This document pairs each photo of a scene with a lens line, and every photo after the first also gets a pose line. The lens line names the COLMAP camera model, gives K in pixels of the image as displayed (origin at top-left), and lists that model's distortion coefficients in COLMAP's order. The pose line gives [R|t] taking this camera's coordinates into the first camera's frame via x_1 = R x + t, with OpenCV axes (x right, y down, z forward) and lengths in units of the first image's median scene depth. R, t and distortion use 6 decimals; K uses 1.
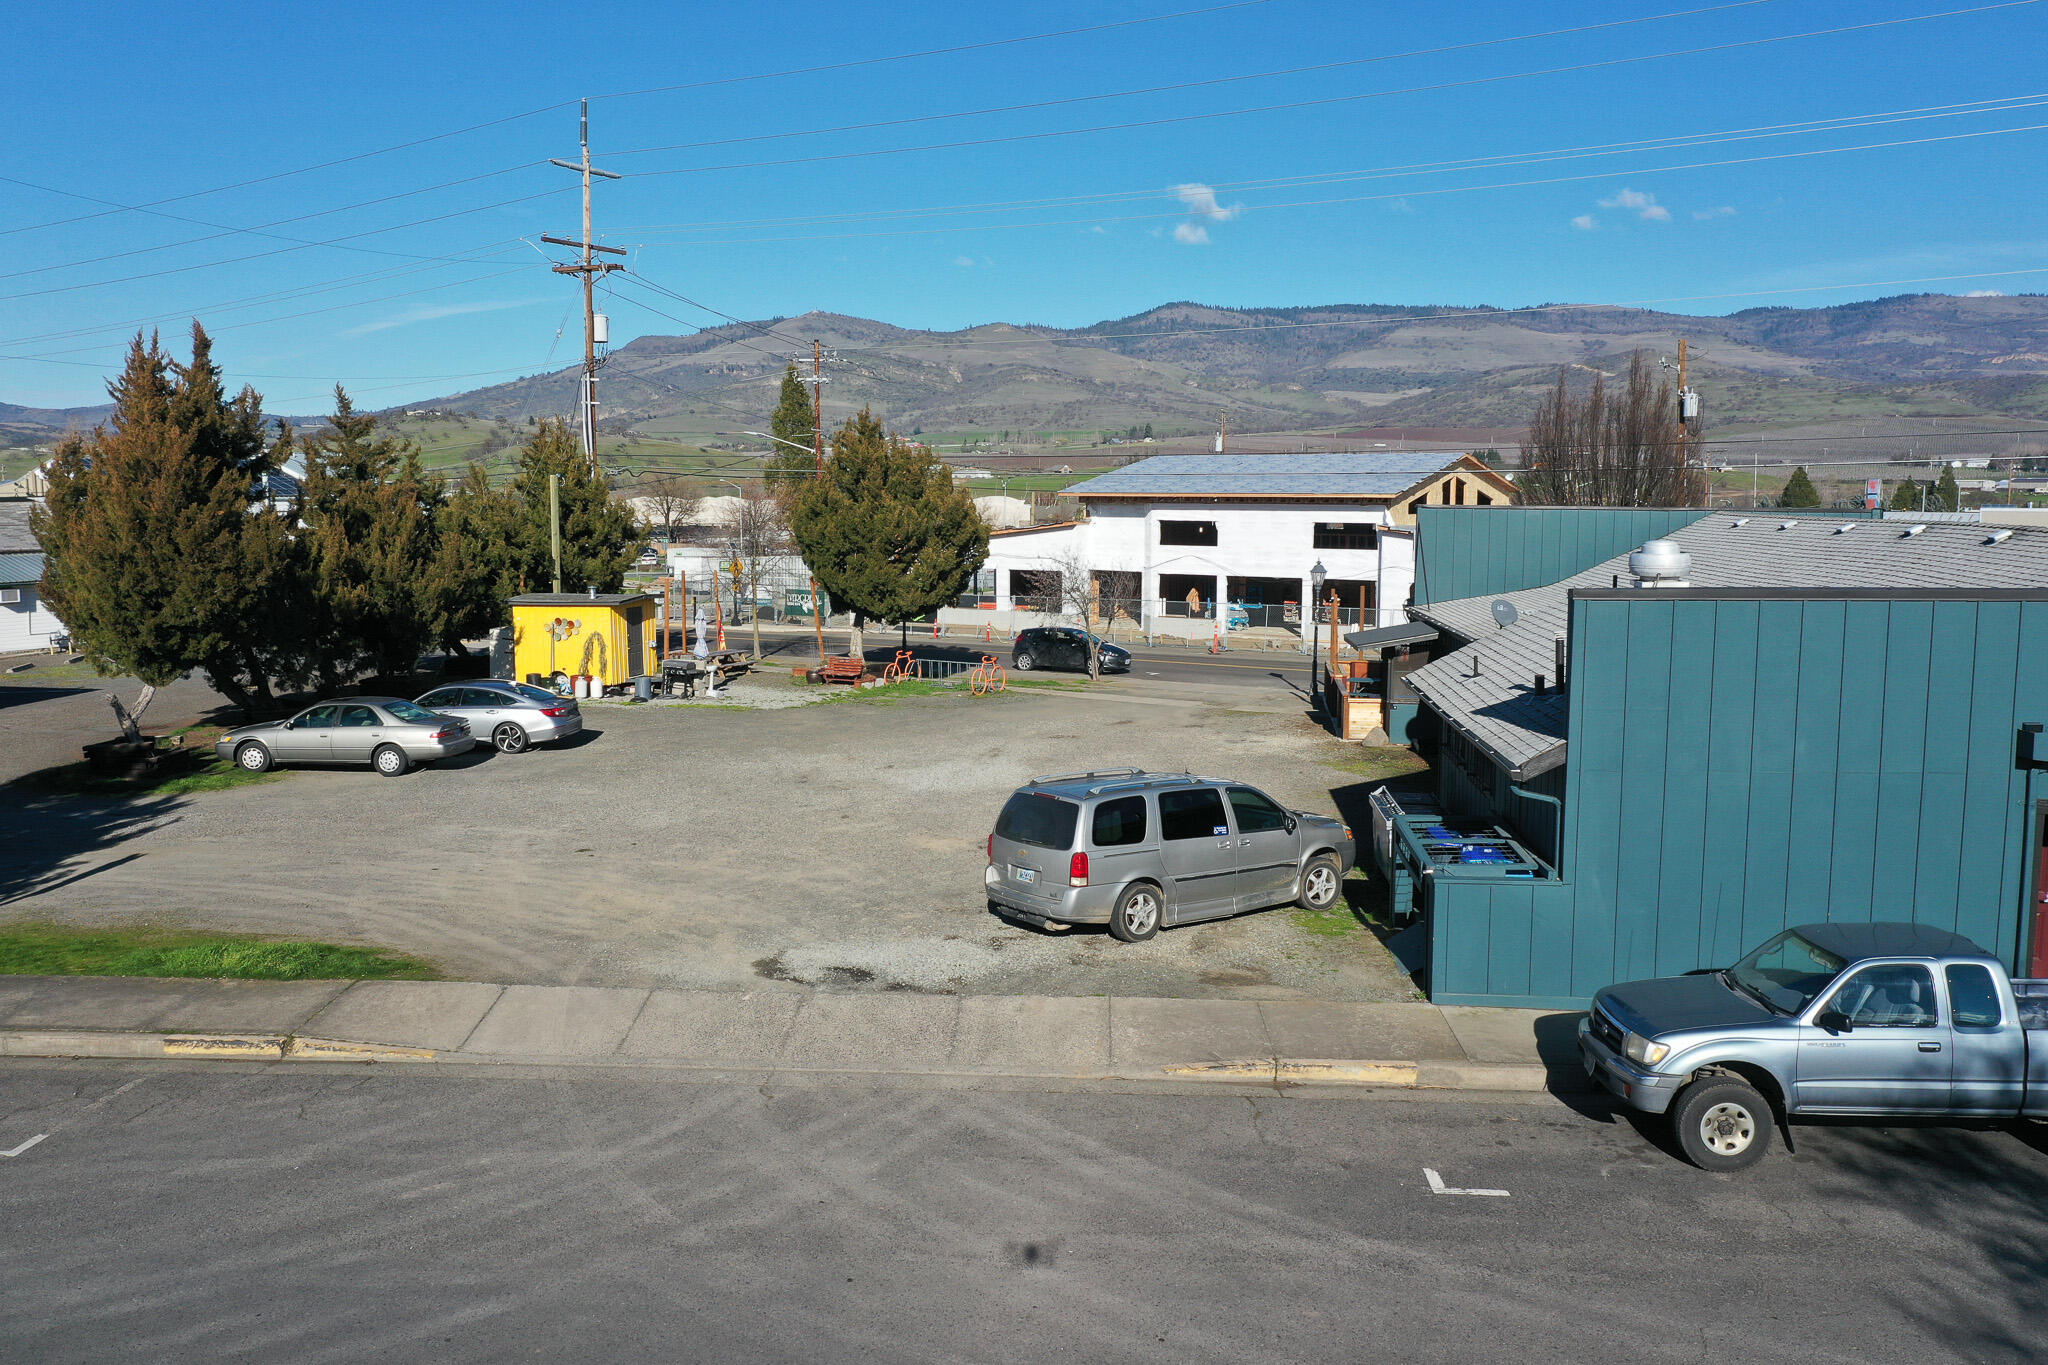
lens RADIAL K [[1602.9, 0, 1024.0], [0, 1602.9, 682.5], [0, 0, 1]] dist [-0.001047, 0.008724]
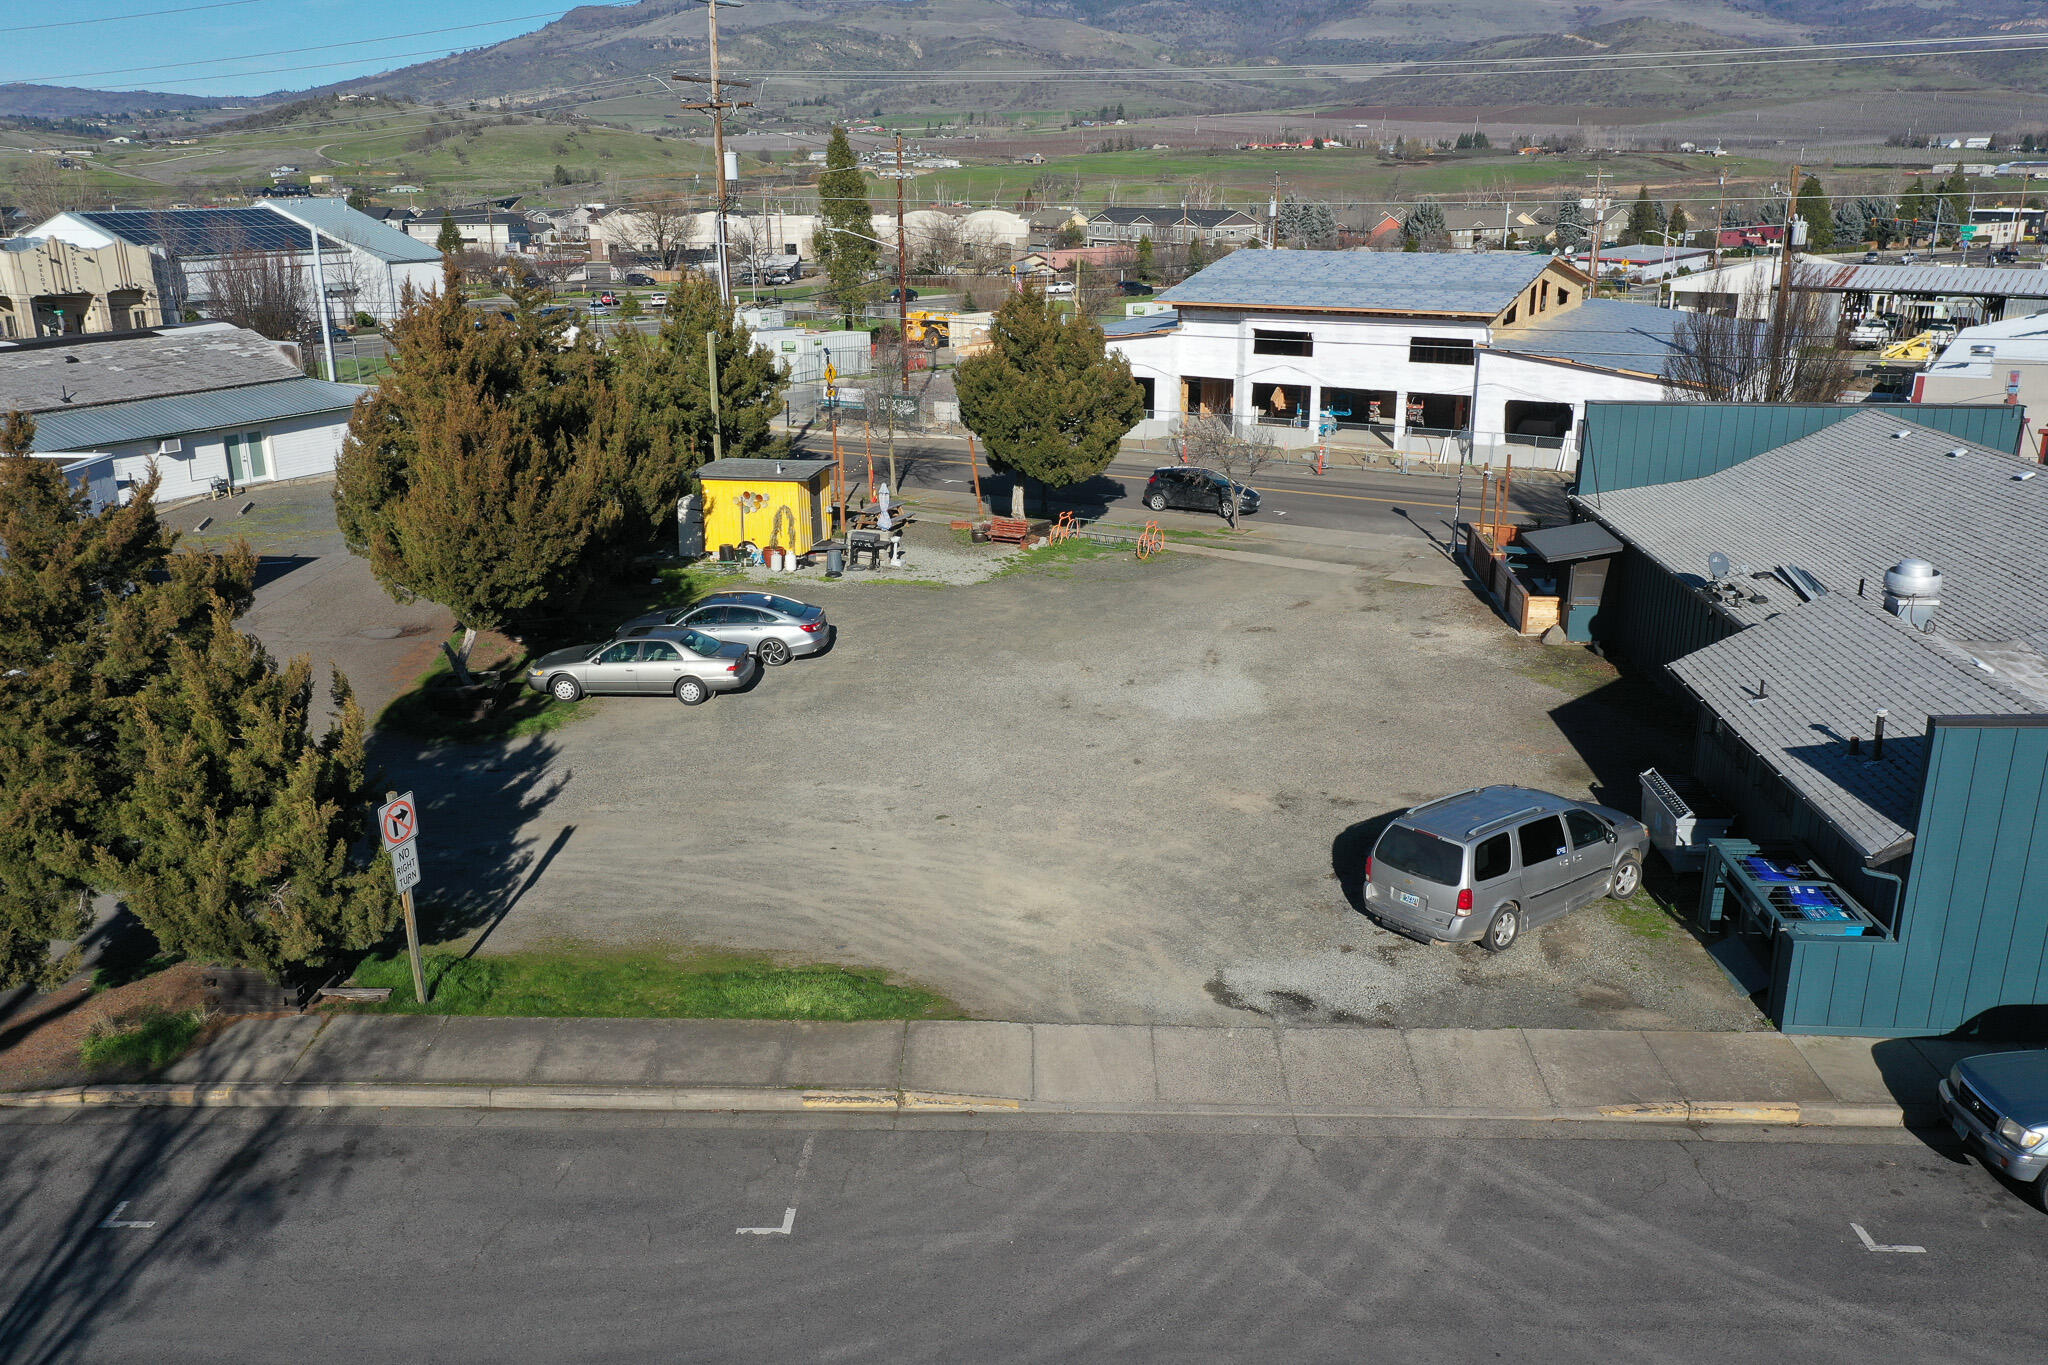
lens RADIAL K [[1602.9, 0, 1024.0], [0, 1602.9, 682.5], [0, 0, 1]] dist [-0.001047, 0.008724]
pose [[0.999762, -0.012129, 0.018149, -0.306303], [0.008541, 0.982492, 0.186107, -0.263650], [-0.020088, -0.185908, 0.982362, -0.142448]]
